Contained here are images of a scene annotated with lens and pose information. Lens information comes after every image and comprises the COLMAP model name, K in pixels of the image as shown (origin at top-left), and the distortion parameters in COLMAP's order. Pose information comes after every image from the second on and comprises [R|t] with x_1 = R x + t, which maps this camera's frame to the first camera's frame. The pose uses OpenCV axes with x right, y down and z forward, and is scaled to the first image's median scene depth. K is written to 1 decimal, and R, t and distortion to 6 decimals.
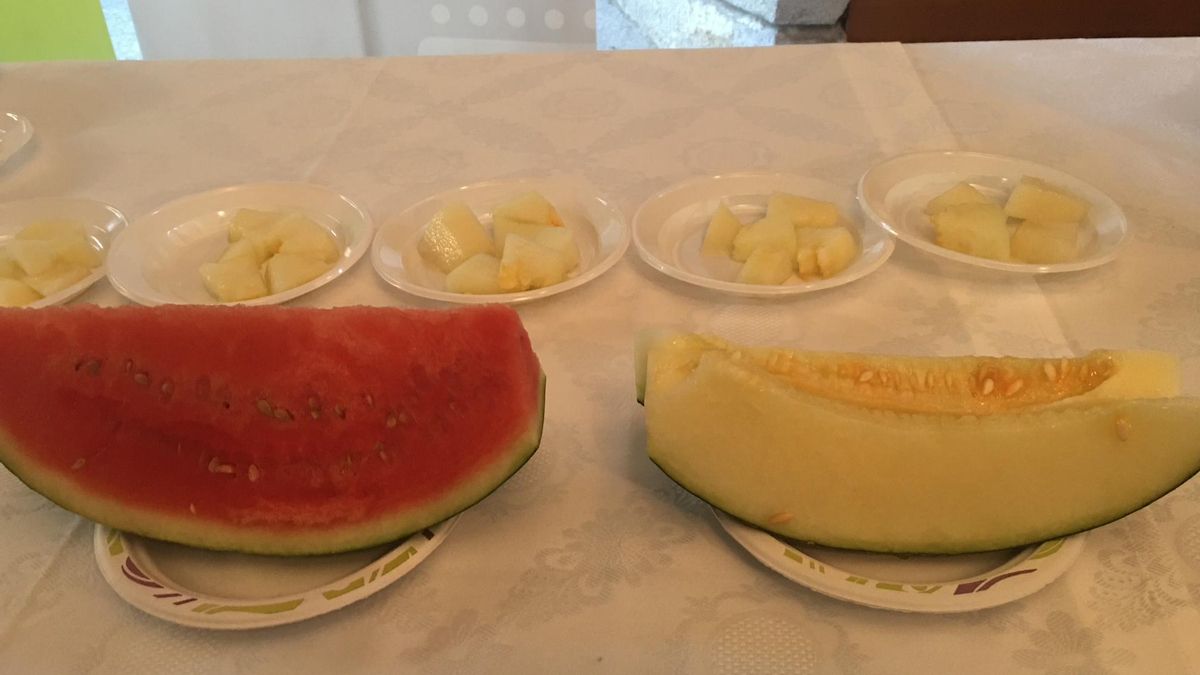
lens RADIAL K [[1049.5, 0, 601.4], [0, 1049.5, 317.5], [0, 0, 1]] dist [0.047603, -0.007546]
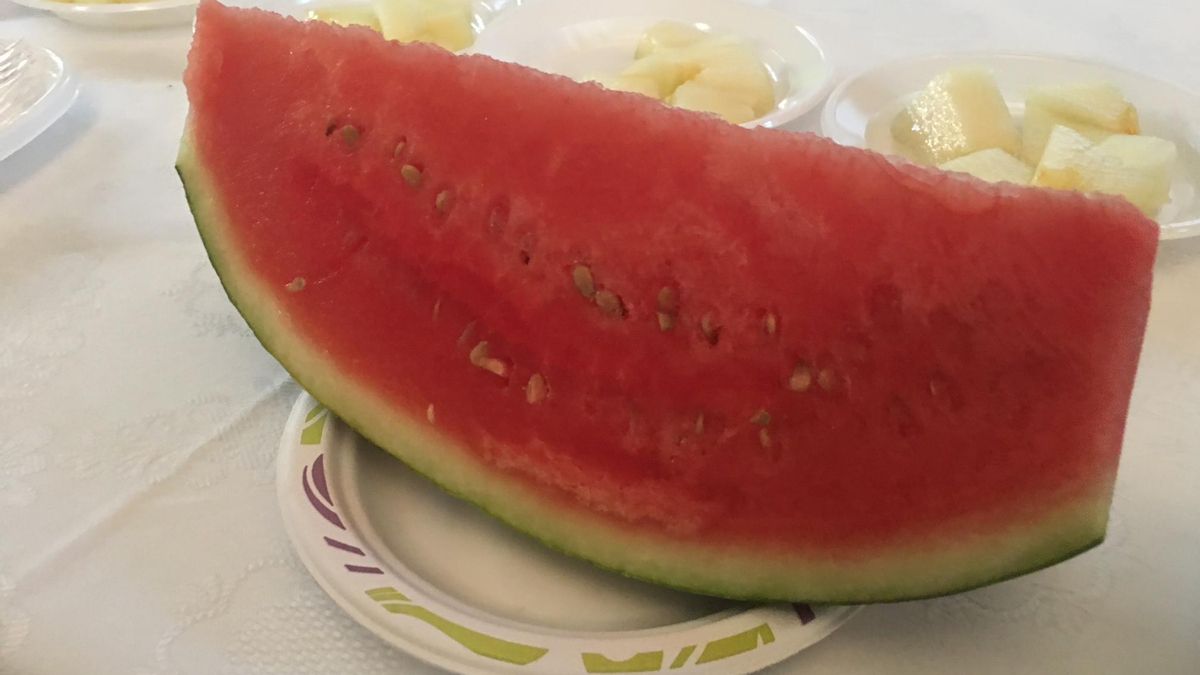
lens RADIAL K [[1049.5, 0, 601.4], [0, 1049.5, 317.5], [0, 0, 1]] dist [0.047603, -0.007546]
pose [[0.895761, 0.291848, -0.335318, -0.124326], [-0.272188, 0.956460, 0.105349, 0.043939], [0.351464, -0.003098, 0.936196, 0.496224]]
